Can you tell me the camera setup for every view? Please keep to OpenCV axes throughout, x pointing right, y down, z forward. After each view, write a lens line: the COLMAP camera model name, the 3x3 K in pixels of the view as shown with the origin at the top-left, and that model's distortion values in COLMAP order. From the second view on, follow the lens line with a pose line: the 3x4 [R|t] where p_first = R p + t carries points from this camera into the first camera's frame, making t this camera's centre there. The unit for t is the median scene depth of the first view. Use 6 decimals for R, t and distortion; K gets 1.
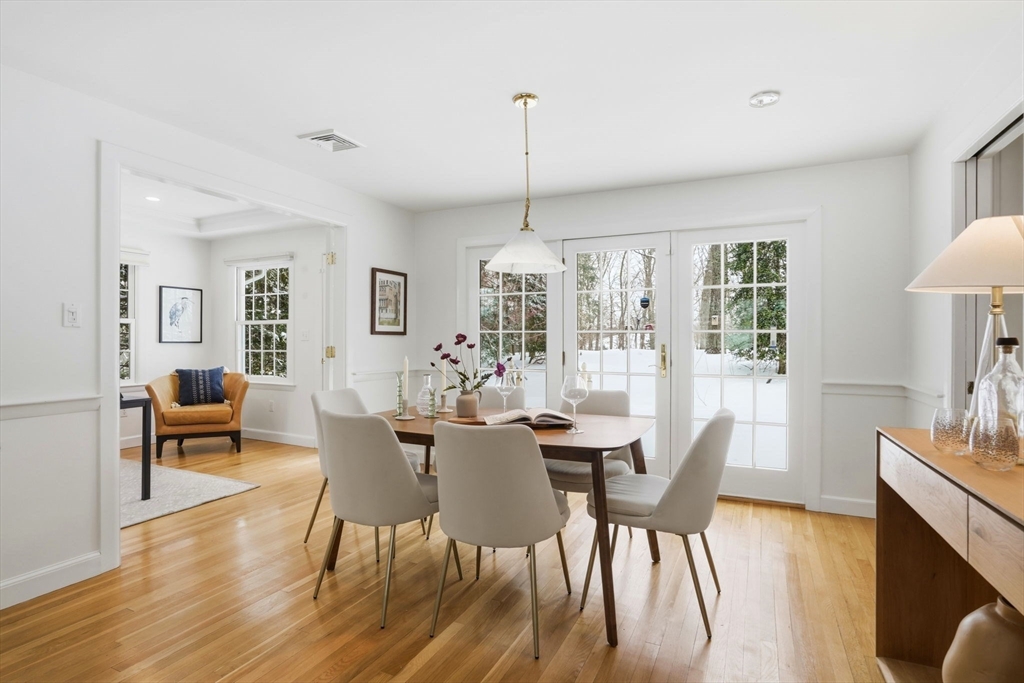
lens RADIAL K [[466.8, 0, 512.0], [0, 466.8, 341.5], [0, 0, 1]] dist [-0.002146, -0.000189]
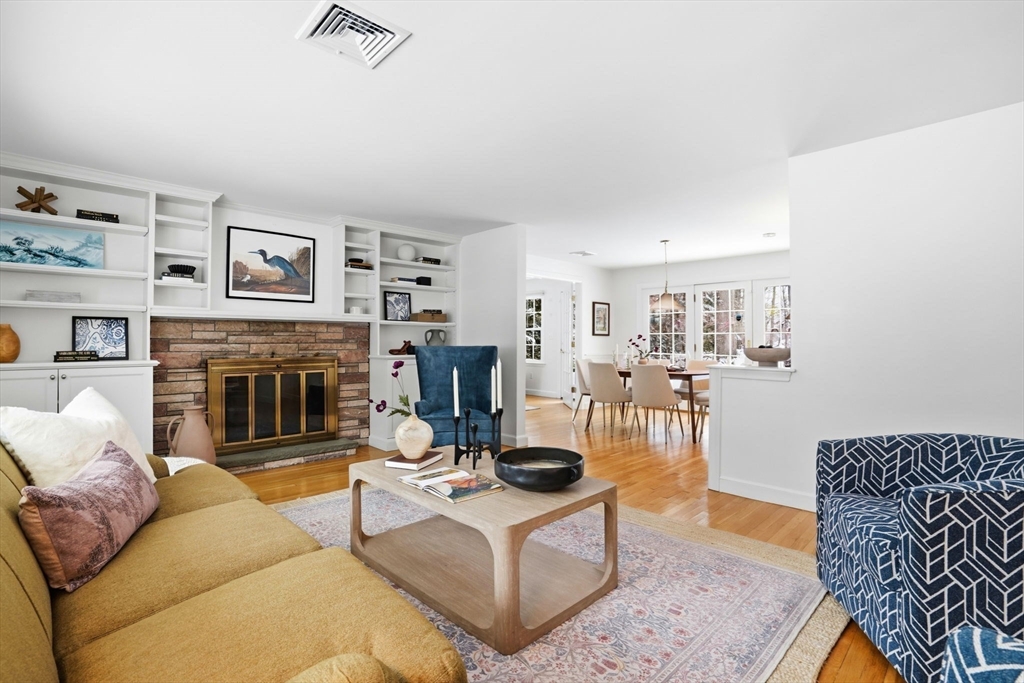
lens RADIAL K [[466.8, 0, 512.0], [0, 466.8, 341.5], [0, 0, 1]] dist [-0.002146, -0.000189]
pose [[0.933010, -0.000497, -0.359851, 0.107240], [-0.001015, 0.999991, -0.004012, 0.021660], [0.359849, 0.004108, 0.933001, -1.120644]]
